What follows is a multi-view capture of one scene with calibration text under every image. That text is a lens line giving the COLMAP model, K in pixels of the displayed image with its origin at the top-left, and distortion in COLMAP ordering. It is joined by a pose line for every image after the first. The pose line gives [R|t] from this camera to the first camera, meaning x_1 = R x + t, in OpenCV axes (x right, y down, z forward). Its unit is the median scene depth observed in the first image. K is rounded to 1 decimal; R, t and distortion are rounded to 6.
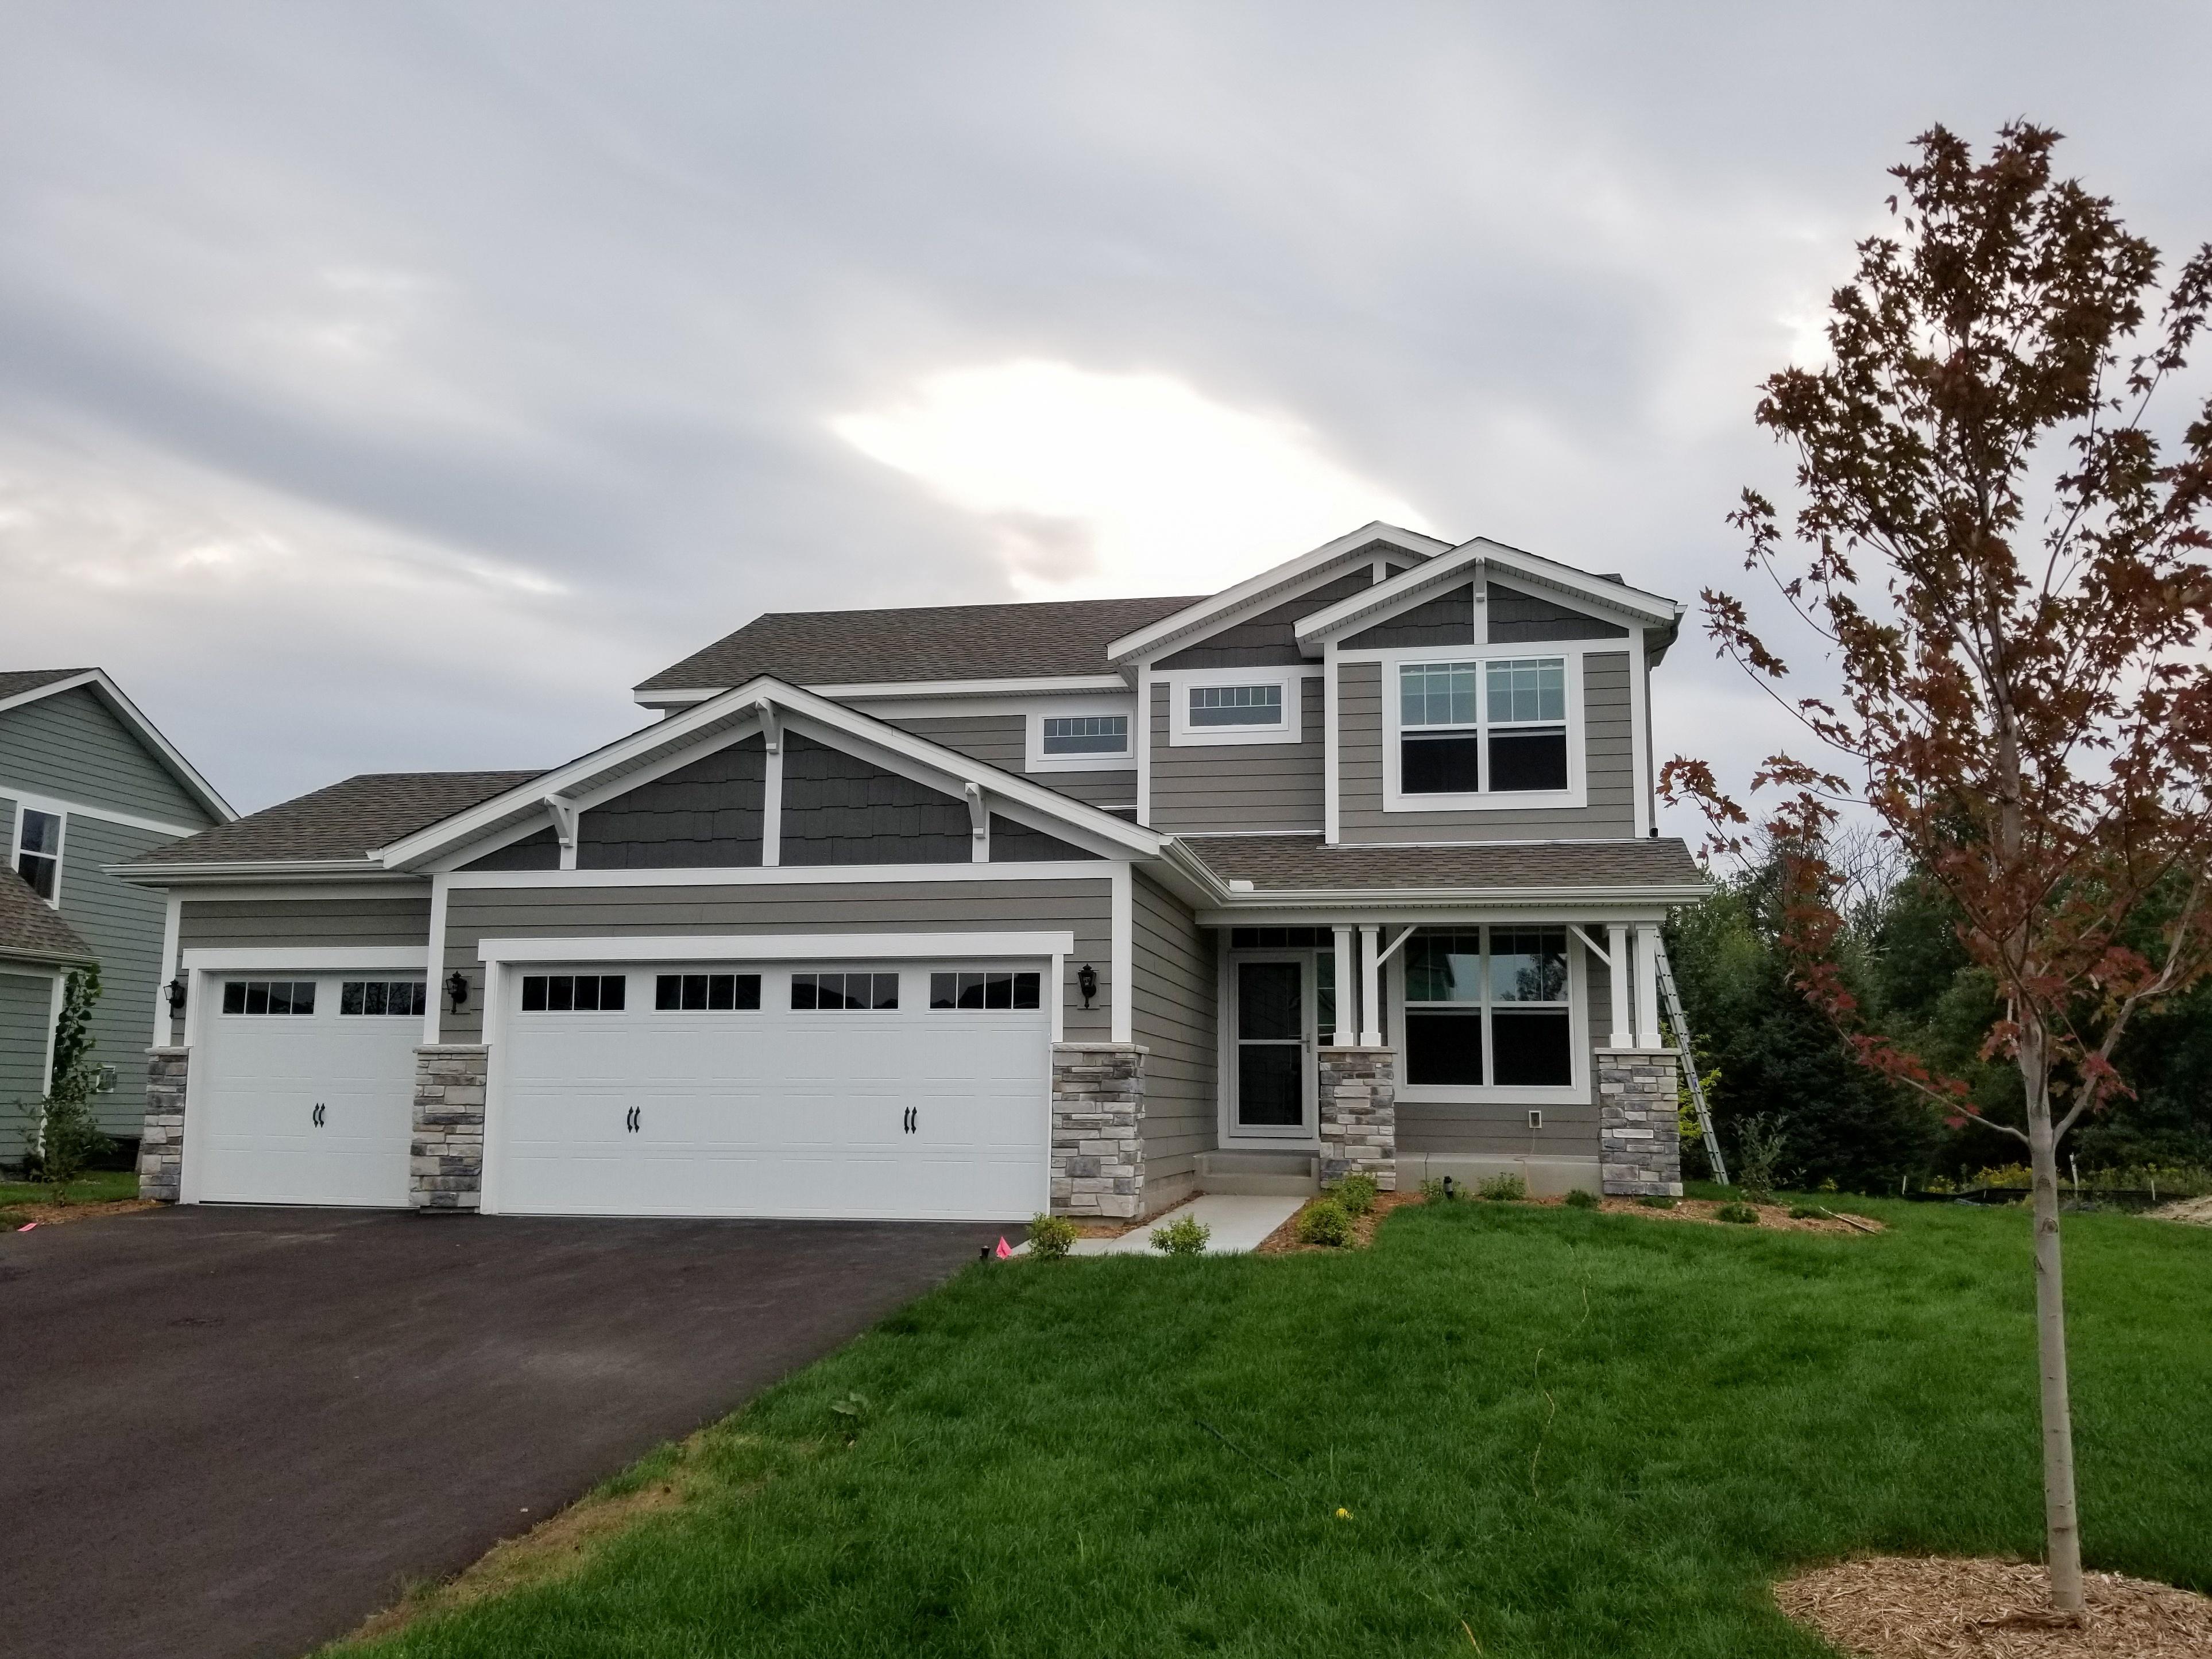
lens RADIAL K [[1696.4, 0, 1095.4], [0, 1696.4, 820.0], [0, 0, 1]] dist [0.033942, -0.035112]
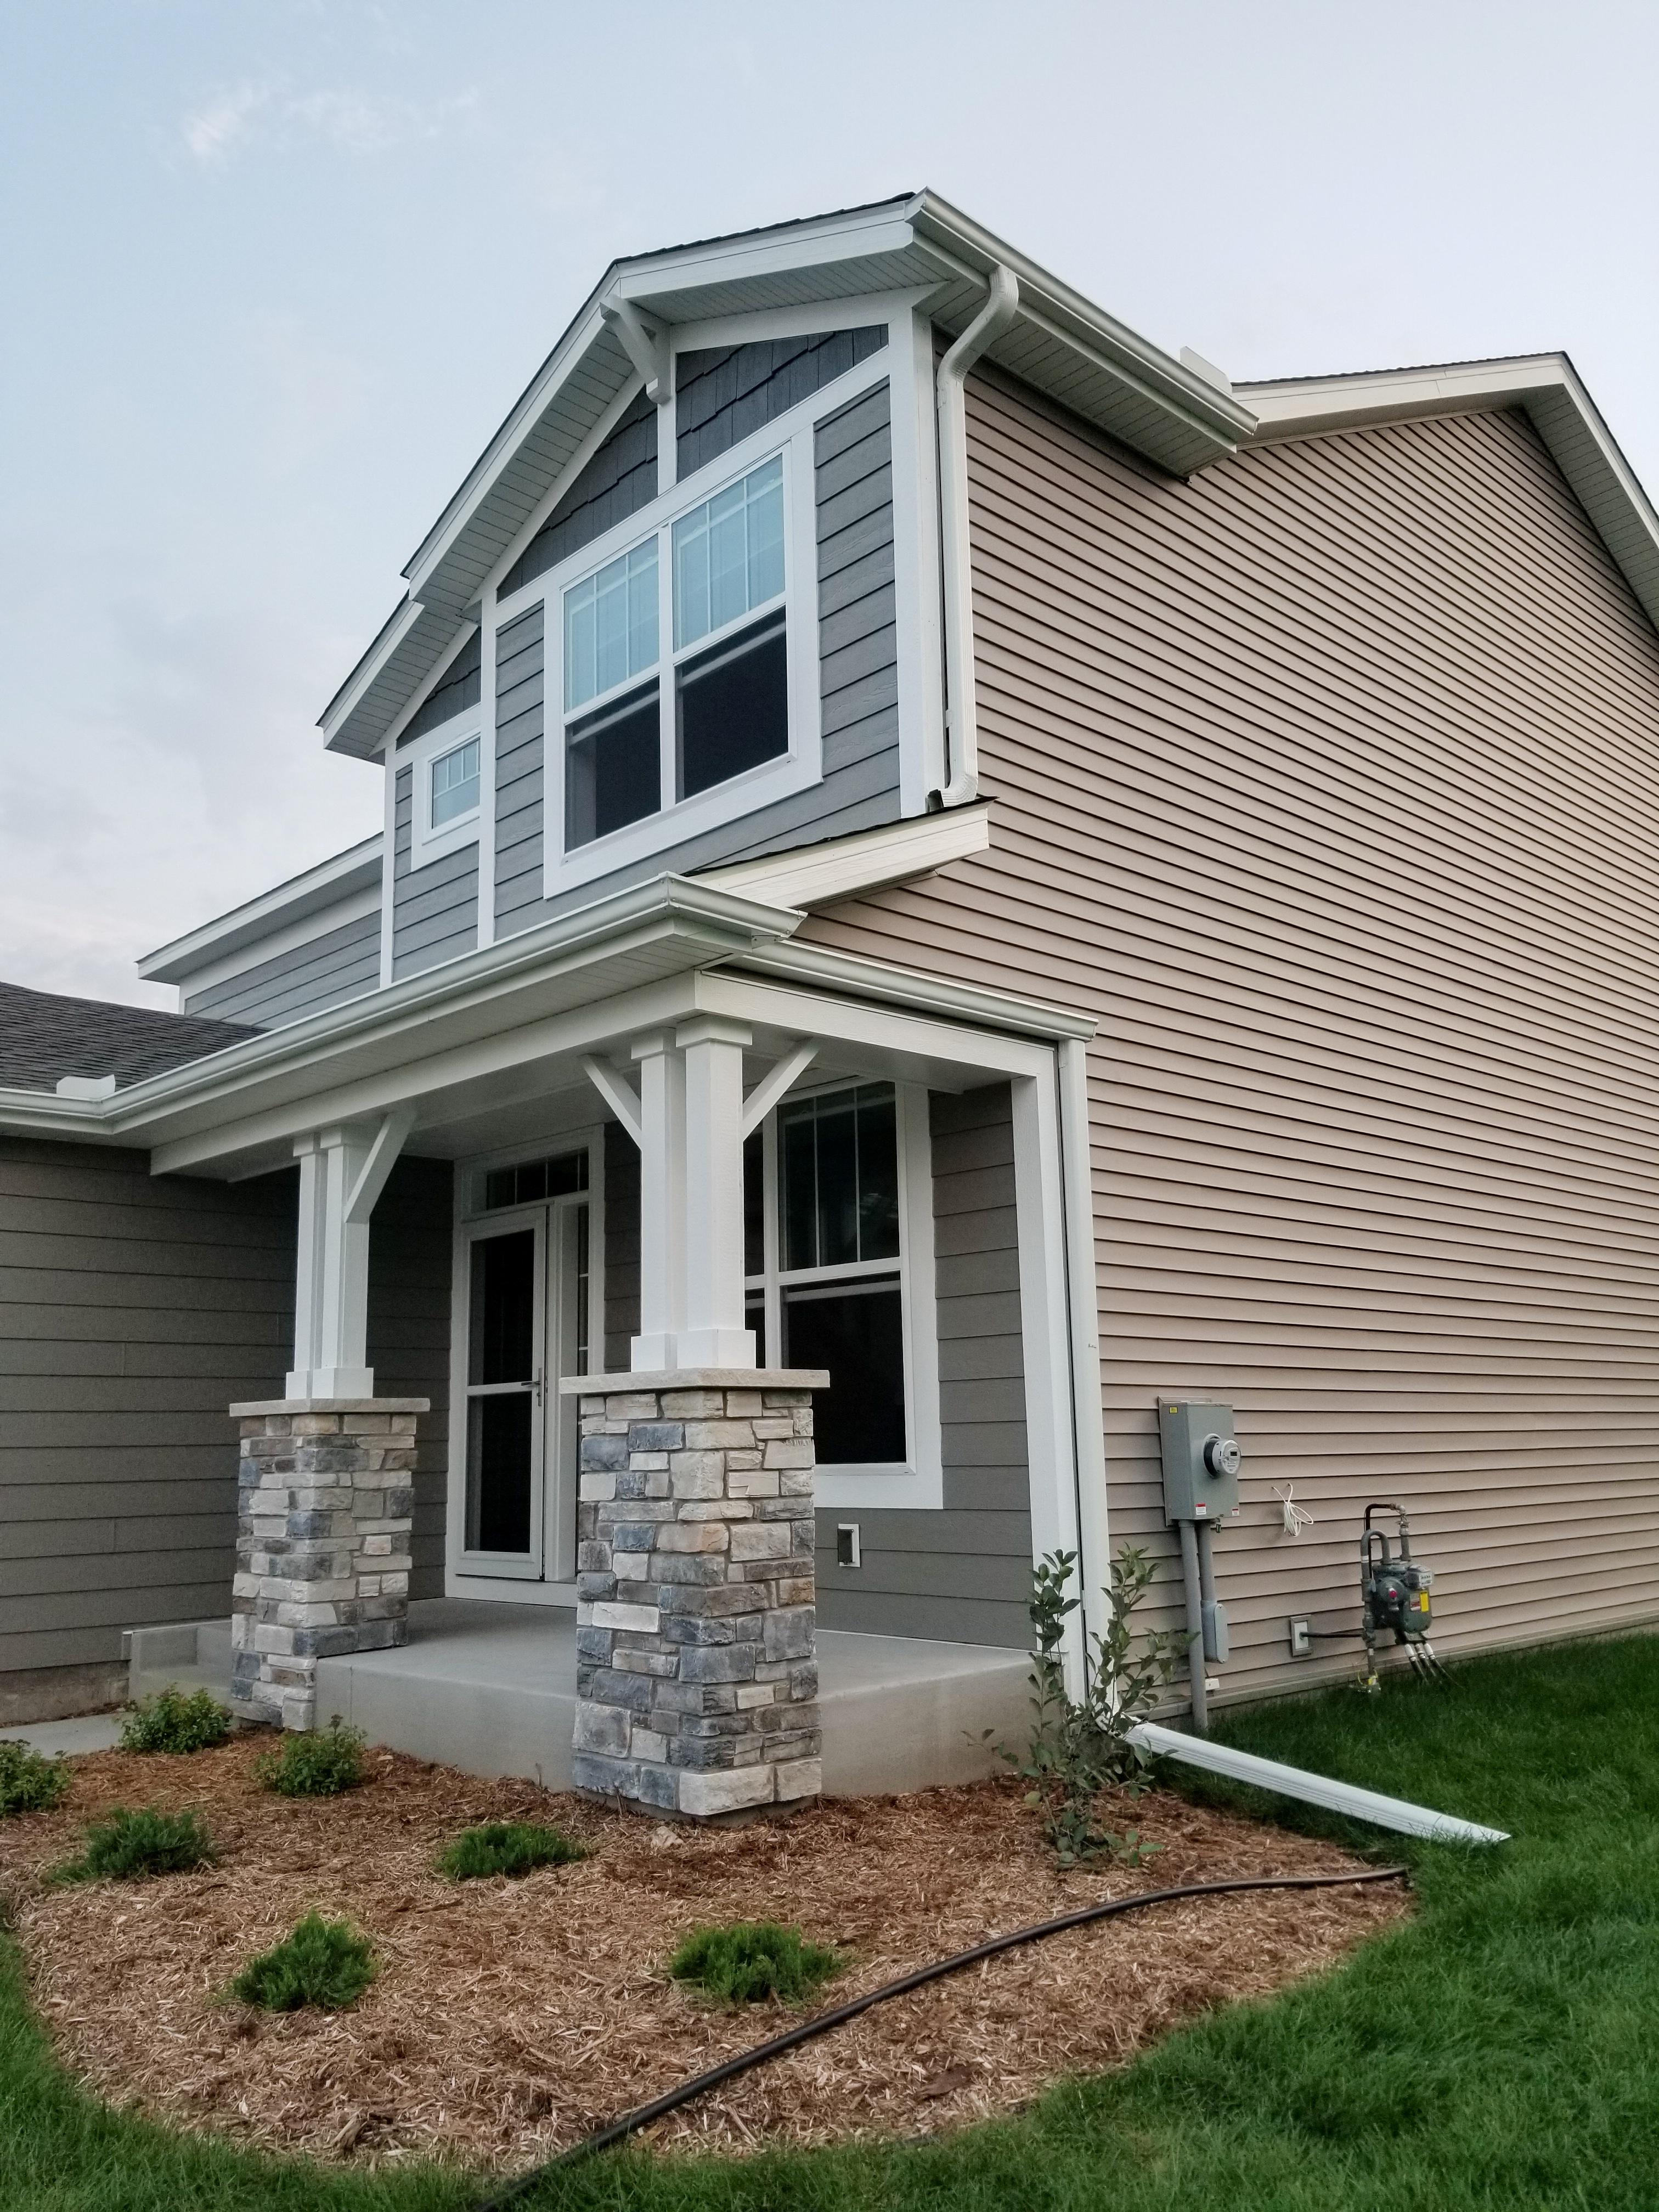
lens RADIAL K [[1696.4, 0, 836.4], [0, 1696.4, 1121.7], [0, 0, 1]] dist [0.033942, -0.035112]
pose [[0.825361, -0.133144, -0.548683, 0.542425], [0.121469, 0.990915, -0.057735, 0.104688], [0.551385, -0.018996, 0.834035, 0.710040]]
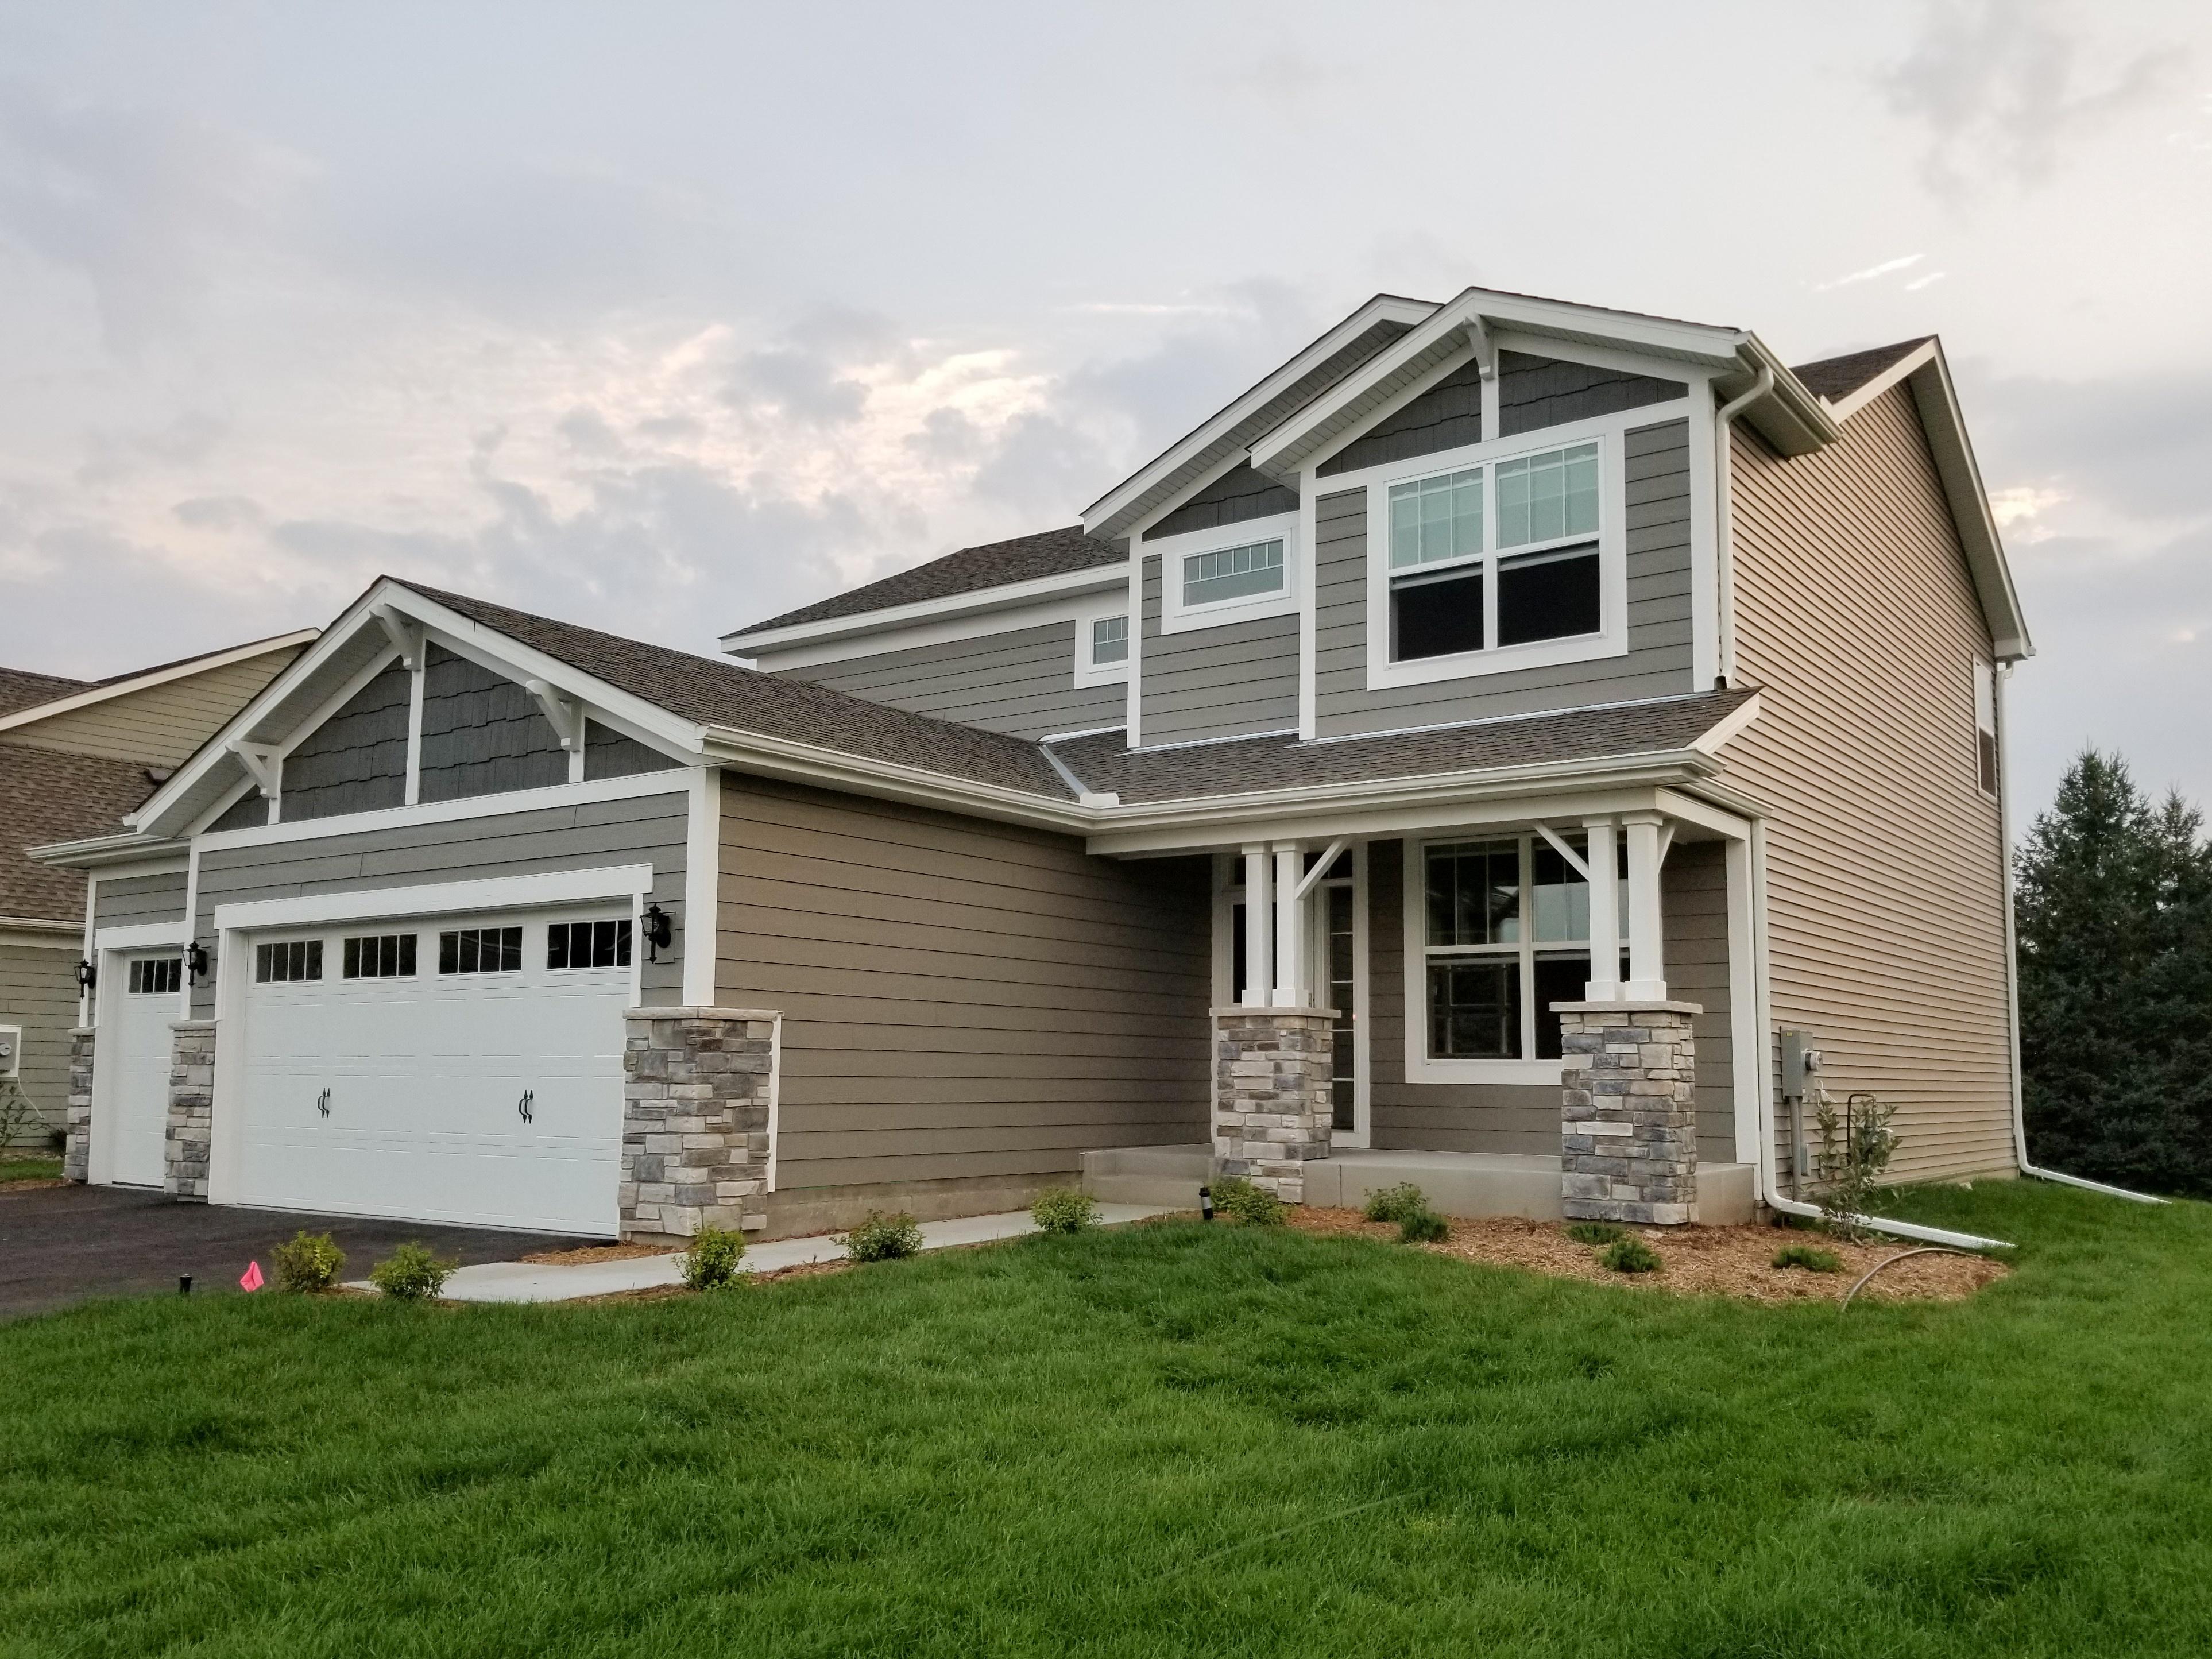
lens RADIAL K [[1696.4, 0, 1163.6], [0, 1696.4, 881.4], [0, 0, 1]] dist [0.033942, -0.035112]
pose [[0.919205, -0.045713, -0.391118, 0.409833], [0.064706, 0.997272, 0.035512, 0.050579], [0.388428, -0.057950, 0.919655, 0.314267]]
